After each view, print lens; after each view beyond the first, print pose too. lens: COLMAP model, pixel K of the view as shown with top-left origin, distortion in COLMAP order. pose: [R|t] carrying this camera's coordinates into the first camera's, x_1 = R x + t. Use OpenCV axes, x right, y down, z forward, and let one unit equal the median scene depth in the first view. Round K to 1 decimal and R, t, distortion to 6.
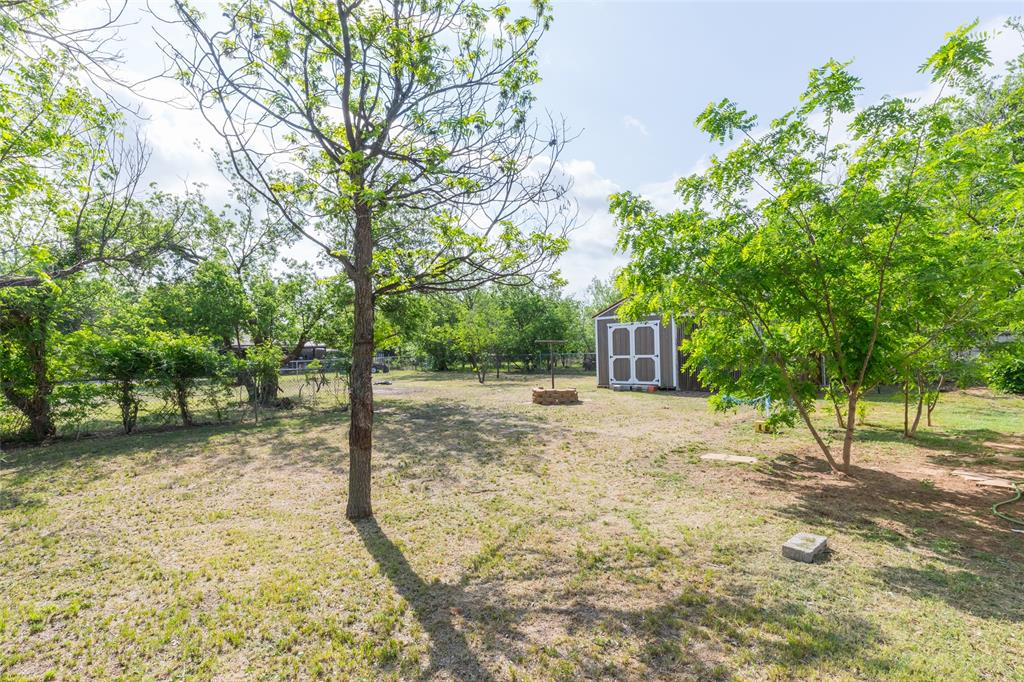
lens RADIAL K [[516.8, 0, 507.0], [0, 516.8, 320.5], [0, 0, 1]] dist [0.000465, -0.000063]
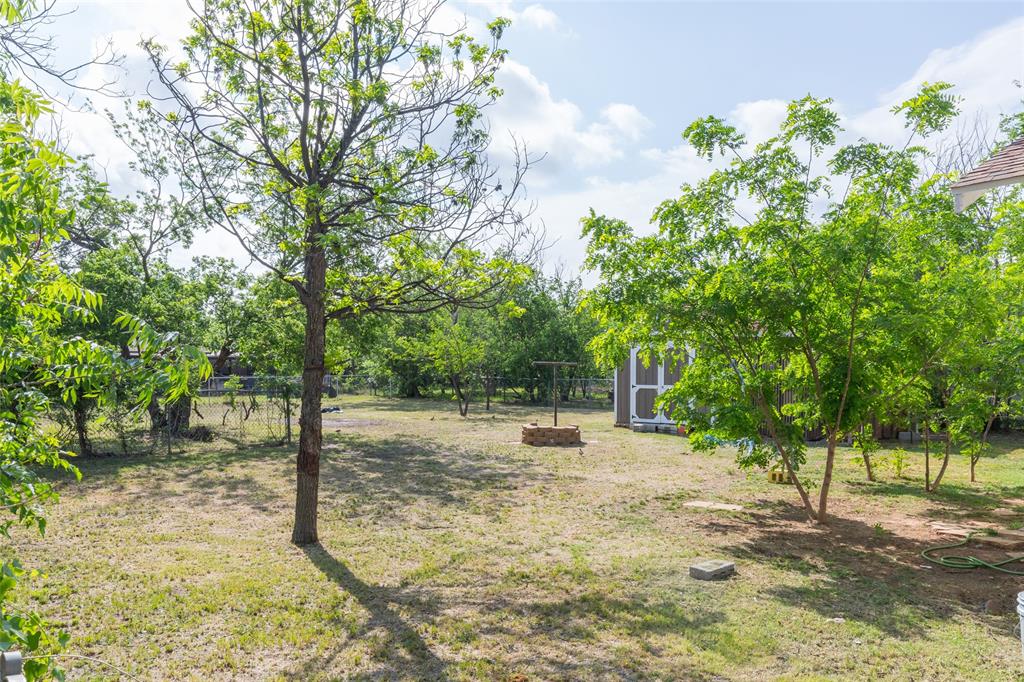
lens RADIAL K [[742.7, 0, 512.0], [0, 742.7, 341.0], [0, 0, 1]] dist [0.002209, 0.003517]
pose [[0.999472, 0.032131, 0.004745, 0.047311], [-0.032208, 0.999333, 0.017226, -0.023457], [-0.004188, -0.017370, 0.999840, -0.214867]]
